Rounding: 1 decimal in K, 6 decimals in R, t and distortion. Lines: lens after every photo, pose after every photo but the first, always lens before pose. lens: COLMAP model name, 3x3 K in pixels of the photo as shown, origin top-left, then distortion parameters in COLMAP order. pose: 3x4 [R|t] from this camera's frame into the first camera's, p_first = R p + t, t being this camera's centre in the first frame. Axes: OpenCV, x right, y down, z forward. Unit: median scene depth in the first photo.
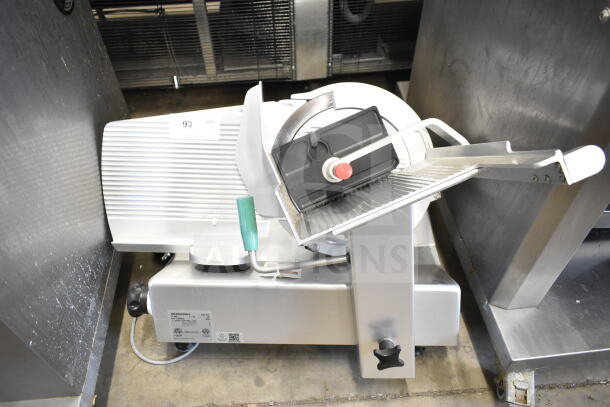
lens RADIAL K [[498.3, 0, 305.0], [0, 498.3, 203.5], [0, 0, 1]] dist [-0.005266, -0.002170]
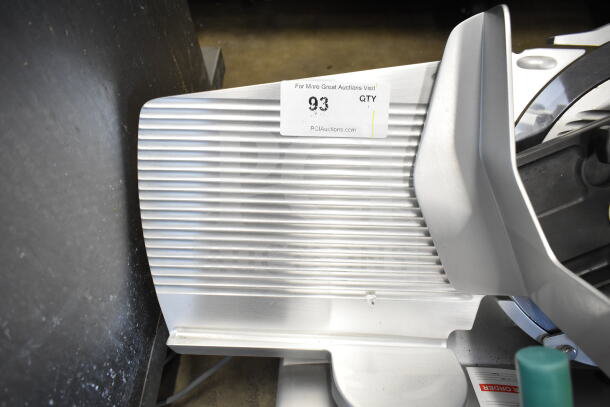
lens RADIAL K [[498.3, 0, 305.0], [0, 498.3, 203.5], [0, 0, 1]] dist [-0.005266, -0.002170]
pose [[0.999600, 0.002814, -0.028158, -0.236324], [0.001736, 0.987066, 0.160306, -0.142914], [0.028245, -0.160291, 0.986666, 0.532869]]
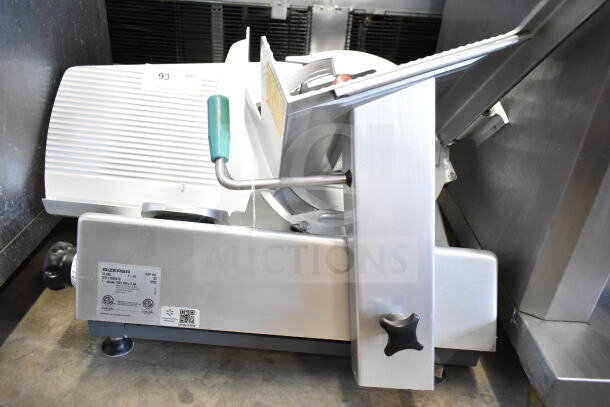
lens RADIAL K [[486.5, 0, 315.3], [0, 486.5, 204.3], [0, 0, 1]] dist [0.002577, -0.003871]
pose [[0.995573, 0.068785, 0.064050, -0.012301], [-0.043602, 0.941709, -0.333592, 0.324168], [-0.083262, 0.329323, 0.940539, 0.252967]]
